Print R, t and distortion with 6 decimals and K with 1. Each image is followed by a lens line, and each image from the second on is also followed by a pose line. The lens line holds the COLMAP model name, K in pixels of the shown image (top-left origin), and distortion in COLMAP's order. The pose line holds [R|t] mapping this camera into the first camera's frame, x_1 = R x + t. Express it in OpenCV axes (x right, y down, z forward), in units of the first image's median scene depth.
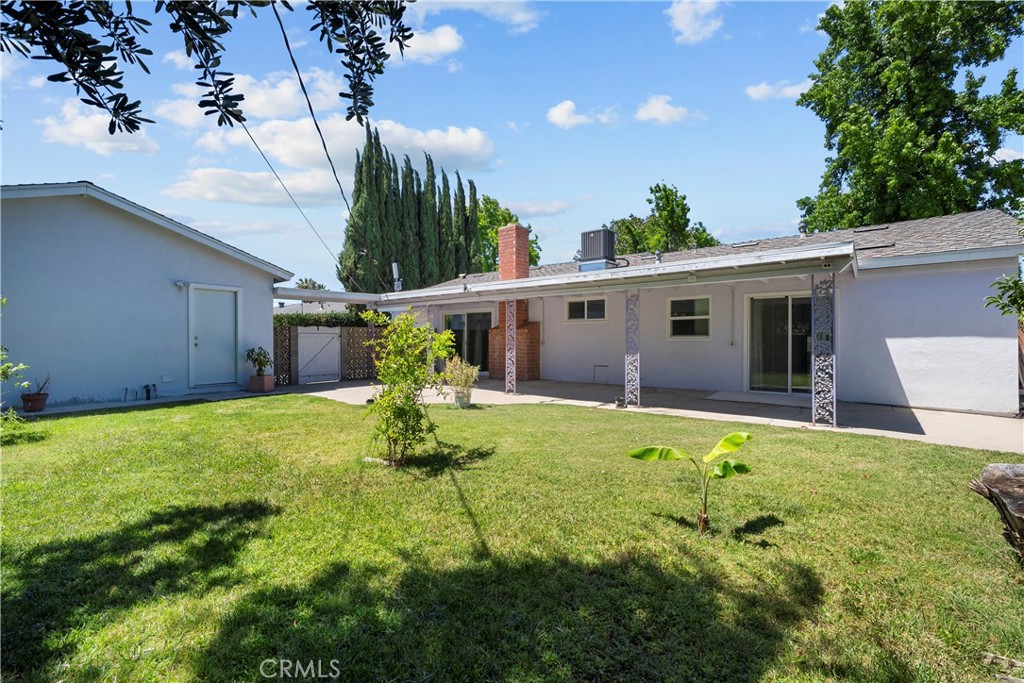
lens RADIAL K [[450.5, 0, 509.1], [0, 450.5, 342.4], [0, 0, 1]] dist [0.003599, 0.000582]
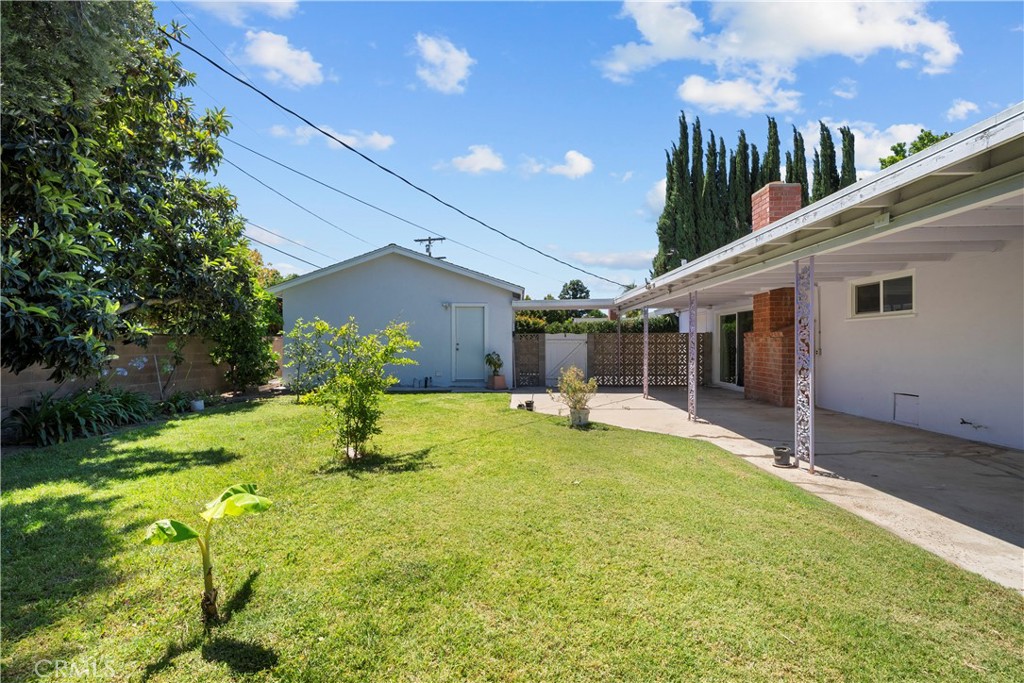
lens RADIAL K [[450.5, 0, 507.6], [0, 450.5, 338.8], [0, 0, 1]] dist [0.003599, 0.000582]
pose [[0.590850, -0.008479, -0.806737, 0.405902], [-0.007489, 0.999844, -0.015994, -0.004843], [0.806747, 0.015492, 0.590694, 0.296995]]
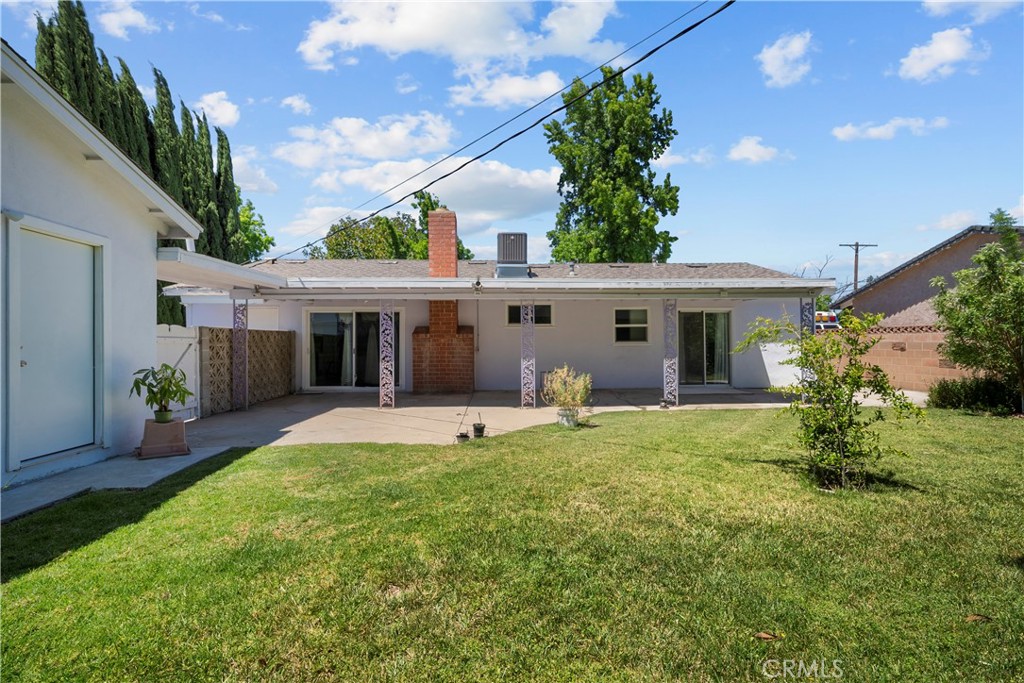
lens RADIAL K [[450.5, 0, 514.7], [0, 450.5, 345.4], [0, 0, 1]] dist [0.003599, 0.000582]
pose [[0.732493, -0.006713, 0.680741, -0.584681], [0.009698, 0.999953, -0.000574, -0.006931], [-0.680705, 0.007022, 0.732524, 0.356411]]
